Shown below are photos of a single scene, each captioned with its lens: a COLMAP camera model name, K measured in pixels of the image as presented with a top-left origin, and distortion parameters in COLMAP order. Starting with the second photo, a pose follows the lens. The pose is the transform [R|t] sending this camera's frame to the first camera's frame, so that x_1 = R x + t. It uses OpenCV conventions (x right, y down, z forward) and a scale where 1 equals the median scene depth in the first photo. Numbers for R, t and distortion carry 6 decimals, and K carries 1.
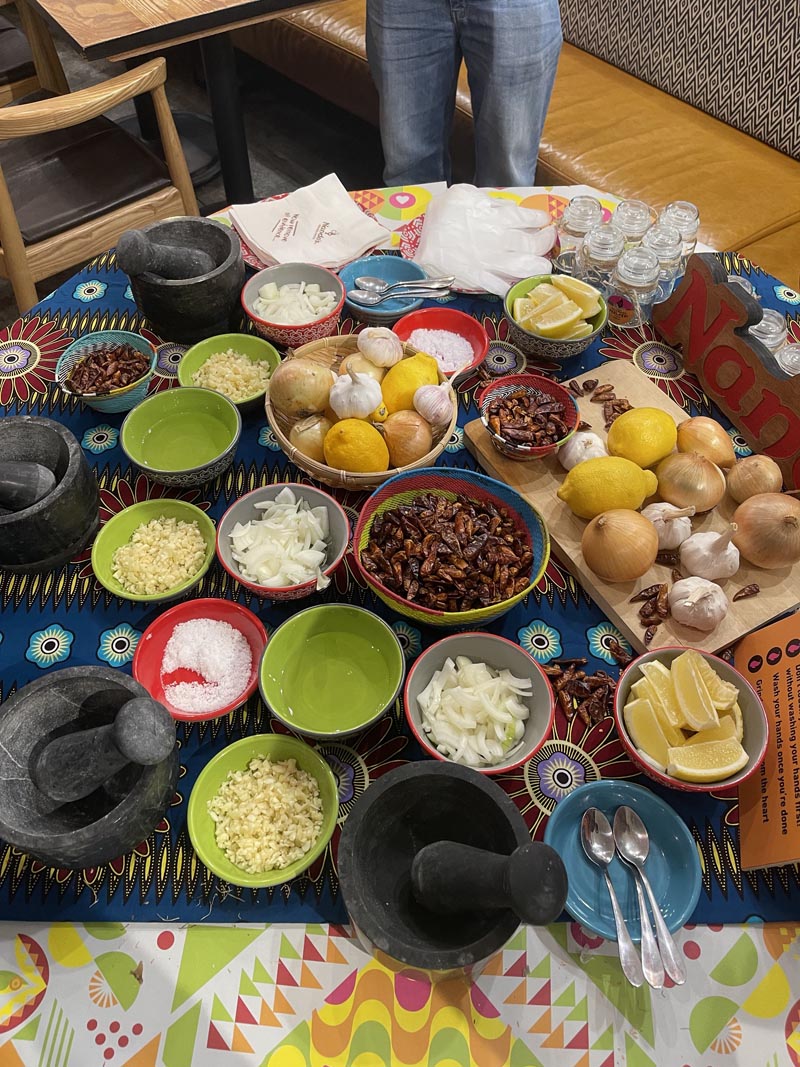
lens RADIAL K [[808.4, 0, 400.0], [0, 808.4, 533.5], [0, 0, 1]] dist [0.010029, 0.001115]
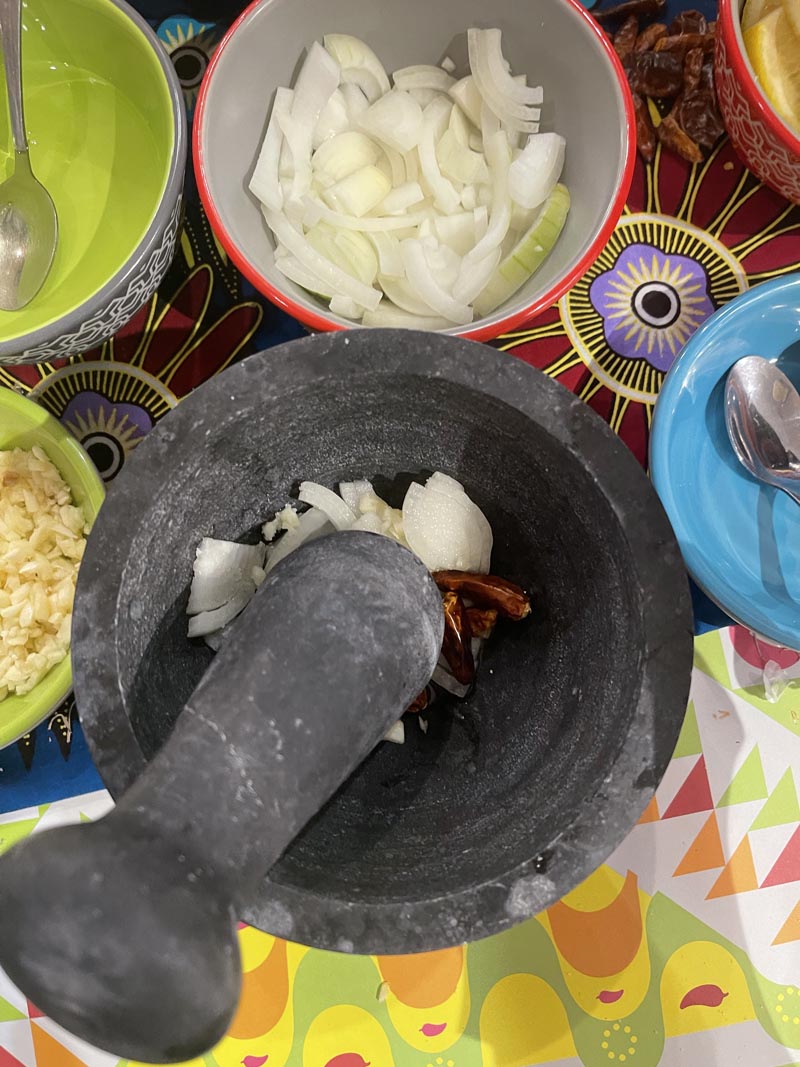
lens RADIAL K [[808.4, 0, 400.0], [0, 808.4, 533.5], [0, 0, 1]] dist [0.010029, 0.001115]
pose [[0.969729, -0.243629, -0.016470, 0.056283], [0.221156, 0.847680, 0.482213, 0.179189], [-0.103520, -0.471258, 0.875899, 0.616944]]
